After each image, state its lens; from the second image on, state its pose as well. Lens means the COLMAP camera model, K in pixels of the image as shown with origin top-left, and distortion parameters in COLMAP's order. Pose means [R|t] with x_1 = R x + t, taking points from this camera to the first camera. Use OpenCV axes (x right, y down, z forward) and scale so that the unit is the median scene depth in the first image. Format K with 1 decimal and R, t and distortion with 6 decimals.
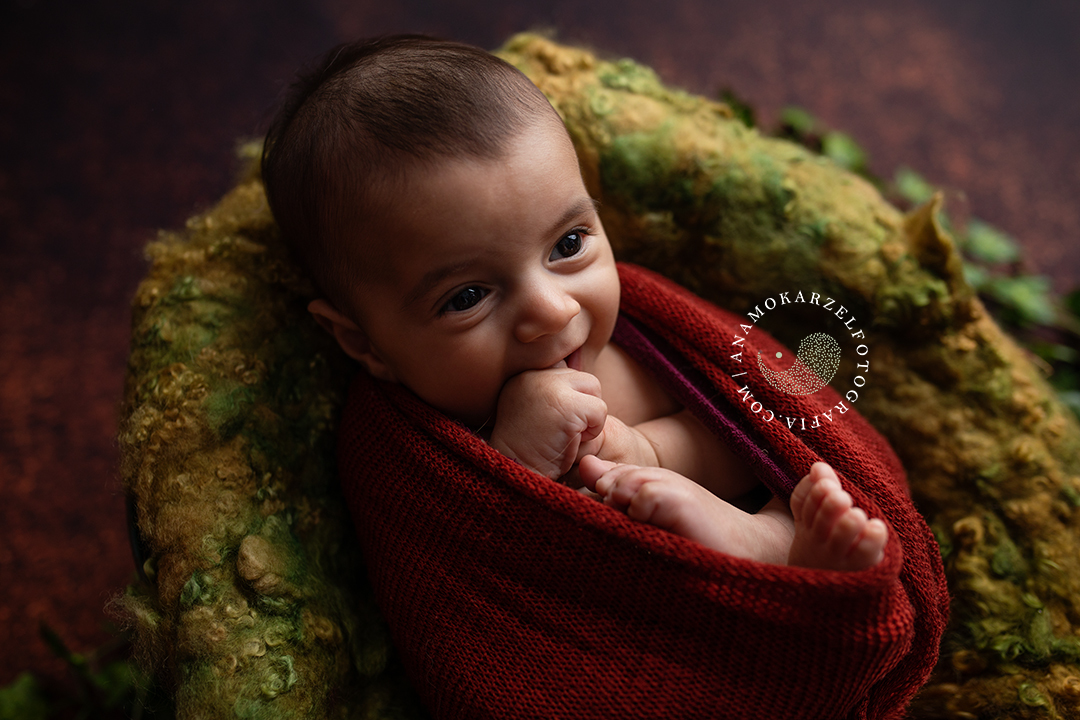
lens RADIAL K [[1052.7, 0, 540.0], [0, 1052.7, 360.0], [0, 0, 1]] dist [-0.050236, 0.017435]
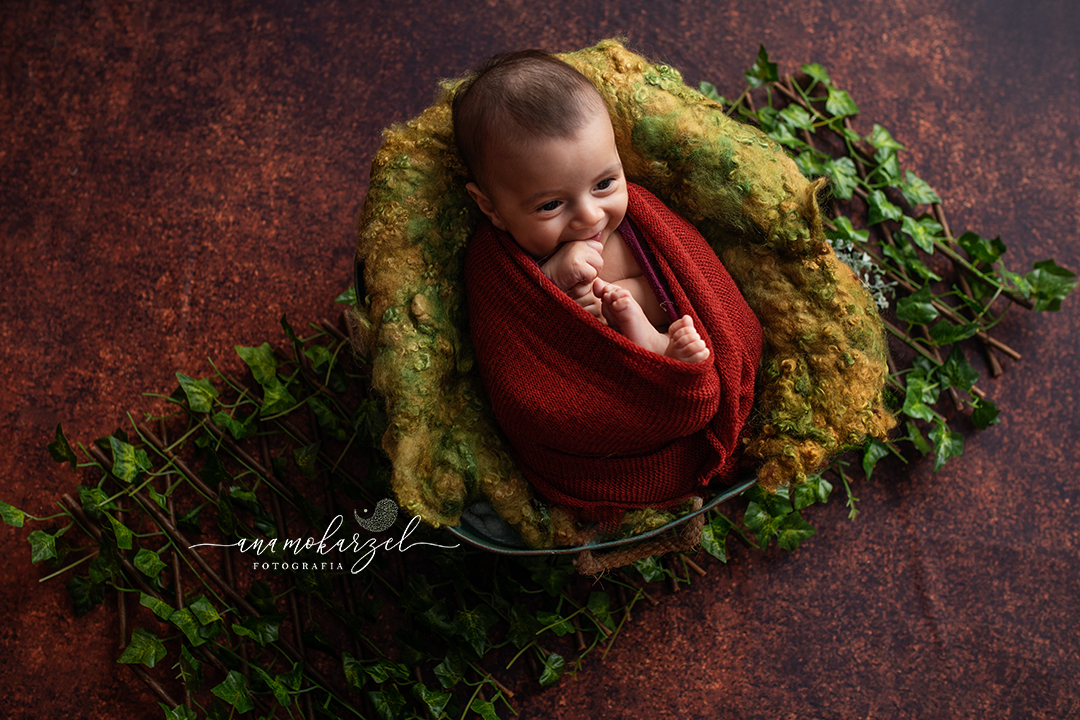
lens RADIAL K [[1052.7, 0, 540.0], [0, 1052.7, 360.0], [0, 0, 1]] dist [-0.050236, 0.017435]
pose [[0.977509, 0.198880, -0.070162, 0.113336], [-0.180375, 0.960812, 0.210488, -0.166873], [0.109274, -0.193098, 0.975076, -0.911532]]
